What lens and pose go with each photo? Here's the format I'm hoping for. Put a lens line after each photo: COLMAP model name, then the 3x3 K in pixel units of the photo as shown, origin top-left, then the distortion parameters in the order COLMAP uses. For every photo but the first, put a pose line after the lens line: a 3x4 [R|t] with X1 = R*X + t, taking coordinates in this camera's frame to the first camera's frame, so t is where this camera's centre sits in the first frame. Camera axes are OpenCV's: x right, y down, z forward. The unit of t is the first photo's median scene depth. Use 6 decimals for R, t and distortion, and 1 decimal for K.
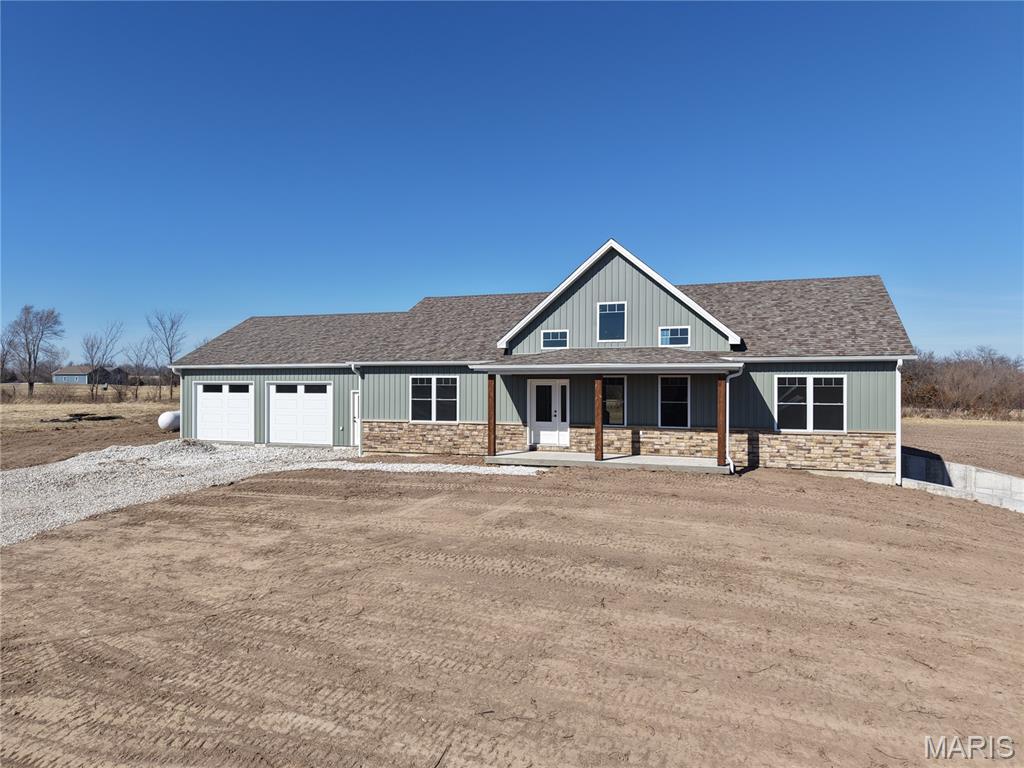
lens RADIAL K [[705.6, 0, 512.0], [0, 705.6, 384.0], [0, 0, 1]] dist [0.019144, -0.006679]
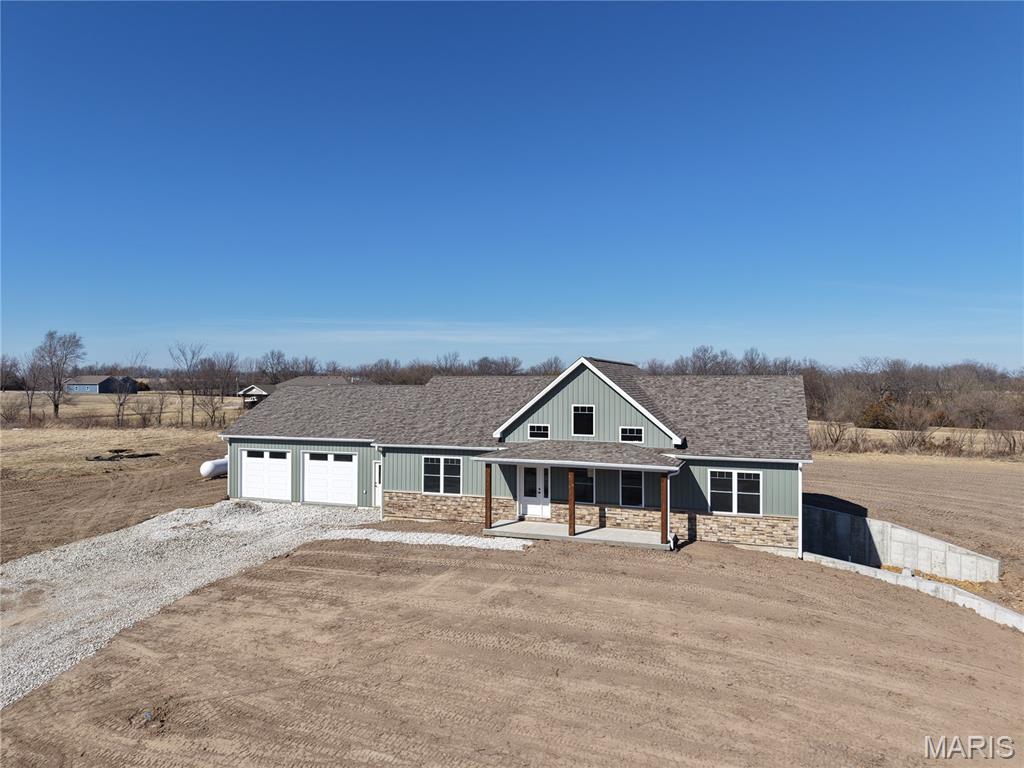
lens RADIAL K [[706.9, 0, 512.0], [0, 706.9, 384.0], [0, 0, 1]] dist [0.020350, 0.000468]
pose [[0.999998, 0.001177, -0.001297, 0.016785], [-0.001174, 0.999997, 0.002092, -0.175803], [0.001299, -0.002090, 0.999997, -0.297329]]
